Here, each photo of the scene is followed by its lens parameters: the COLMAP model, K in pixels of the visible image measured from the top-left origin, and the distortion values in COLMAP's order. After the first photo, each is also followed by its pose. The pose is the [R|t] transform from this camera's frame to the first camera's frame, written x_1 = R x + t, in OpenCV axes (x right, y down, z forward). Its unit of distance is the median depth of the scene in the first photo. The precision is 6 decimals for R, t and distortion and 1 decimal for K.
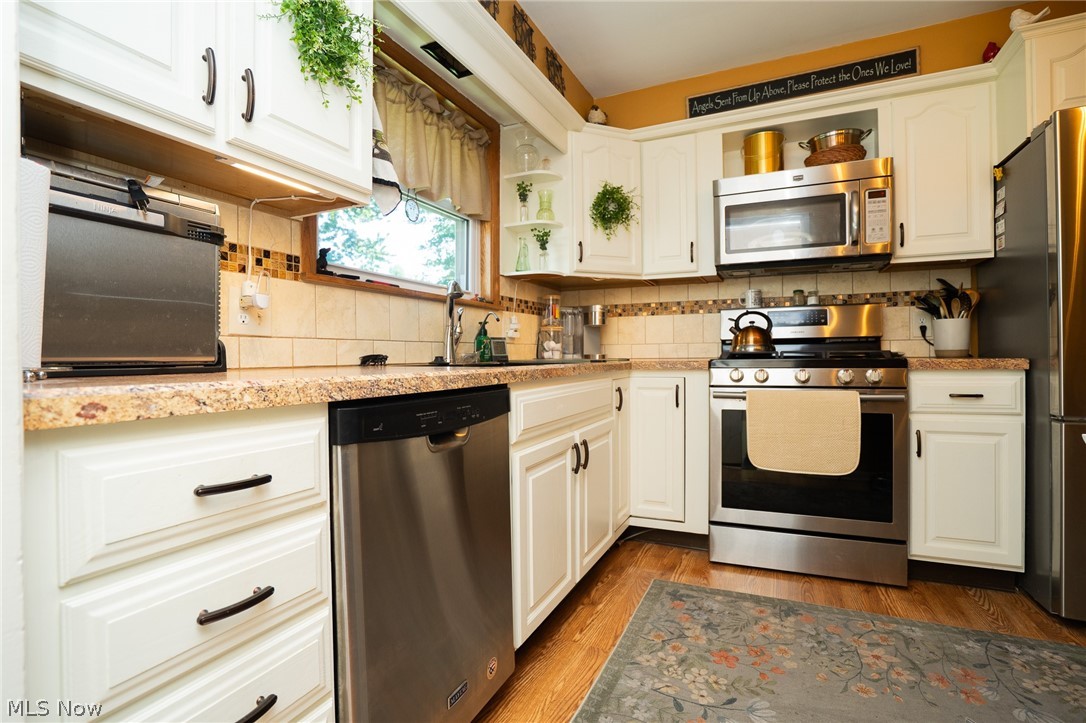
lens RADIAL K [[523.6, 0, 541.7], [0, 523.6, 360.0], [0, 0, 1]] dist [-0.061506, 0.021947]
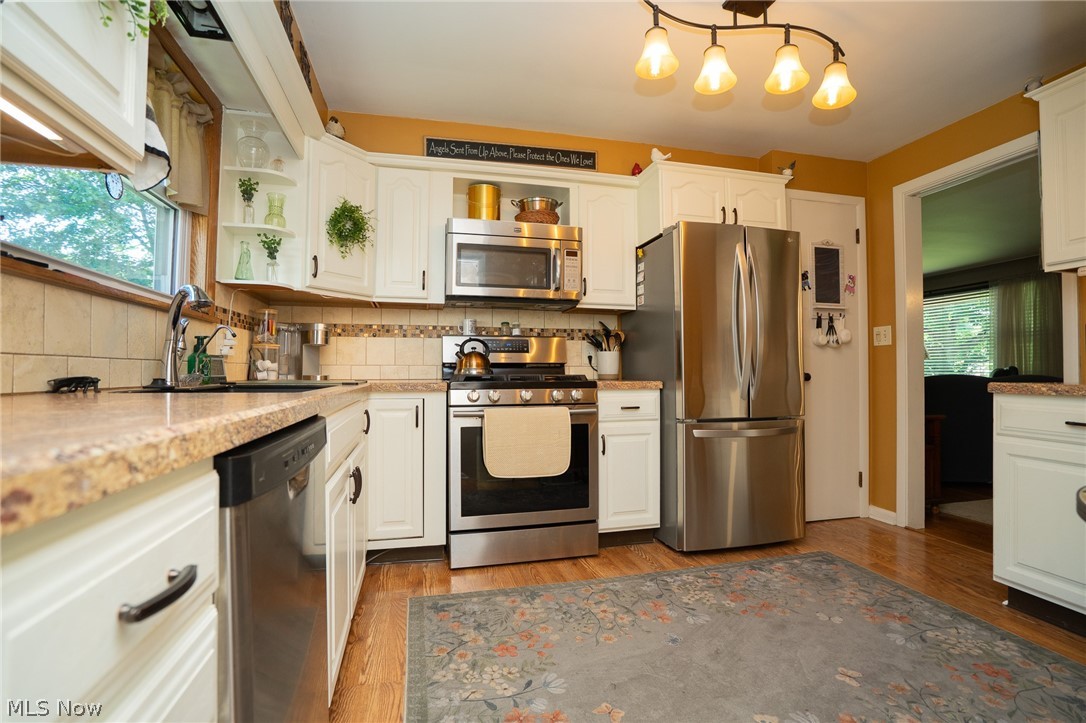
lens RADIAL K [[500.3, 0, 544.3], [0, 500.3, 360.4], [0, 0, 1]] dist [-0.064946, 0.025773]
pose [[0.775613, 0.024446, 0.630735, -0.173765], [-0.001515, 0.999319, -0.036869, -0.006818], [-0.631206, 0.027640, 0.775122, 0.062593]]
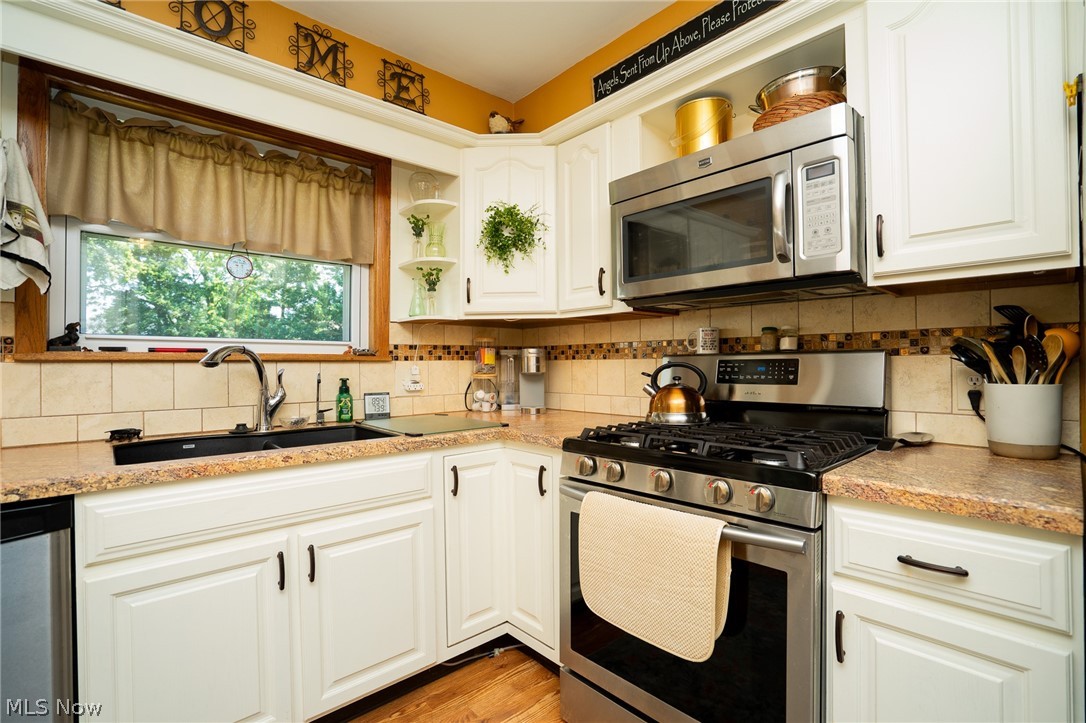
lens RADIAL K [[500.3, 0, 544.3], [0, 500.3, 360.4], [0, 0, 1]] dist [-0.064946, 0.025773]
pose [[0.921287, 0.000141, -0.388884, 0.535516], [-0.005059, 0.999920, -0.011622, -0.094346], [0.388851, 0.012675, 0.921213, 0.341028]]
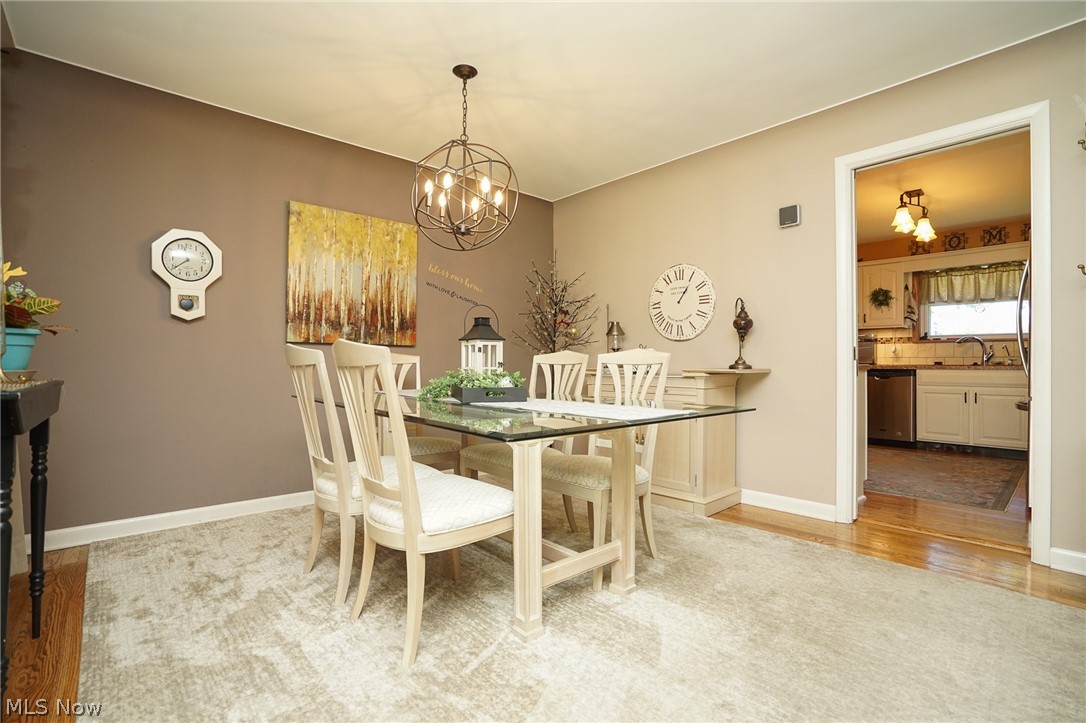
lens RADIAL K [[502.2, 0, 543.0], [0, 502.2, 361.5], [0, 0, 1]] dist [-0.056986, 0.025956]
pose [[-0.391934, 0.004381, -0.919983, 2.593574], [-0.007064, 0.999945, 0.007771, -0.013911], [0.919966, 0.009545, -0.391882, -0.083844]]
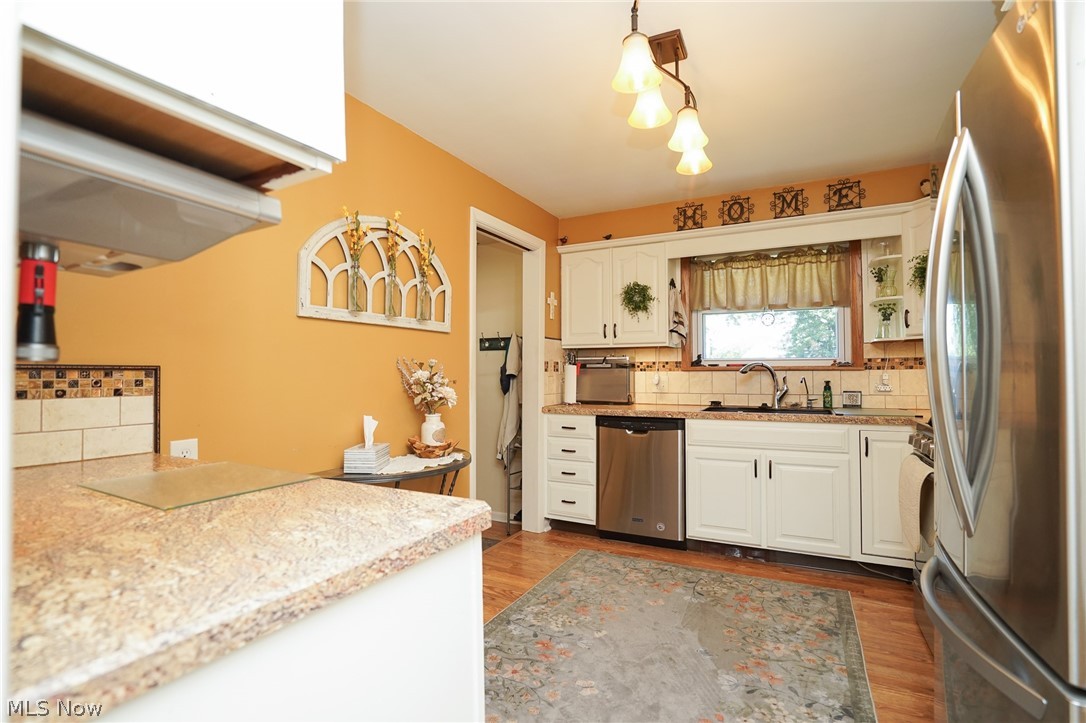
lens RADIAL K [[502.2, 0, 543.0], [0, 502.2, 361.5], [0, 0, 1]] dist [-0.056986, 0.025956]
pose [[-0.051946, -0.015536, -0.998529, 1.286755], [-0.005461, 0.999868, -0.015273, -0.100104], [0.998635, 0.004659, -0.052024, 0.280221]]
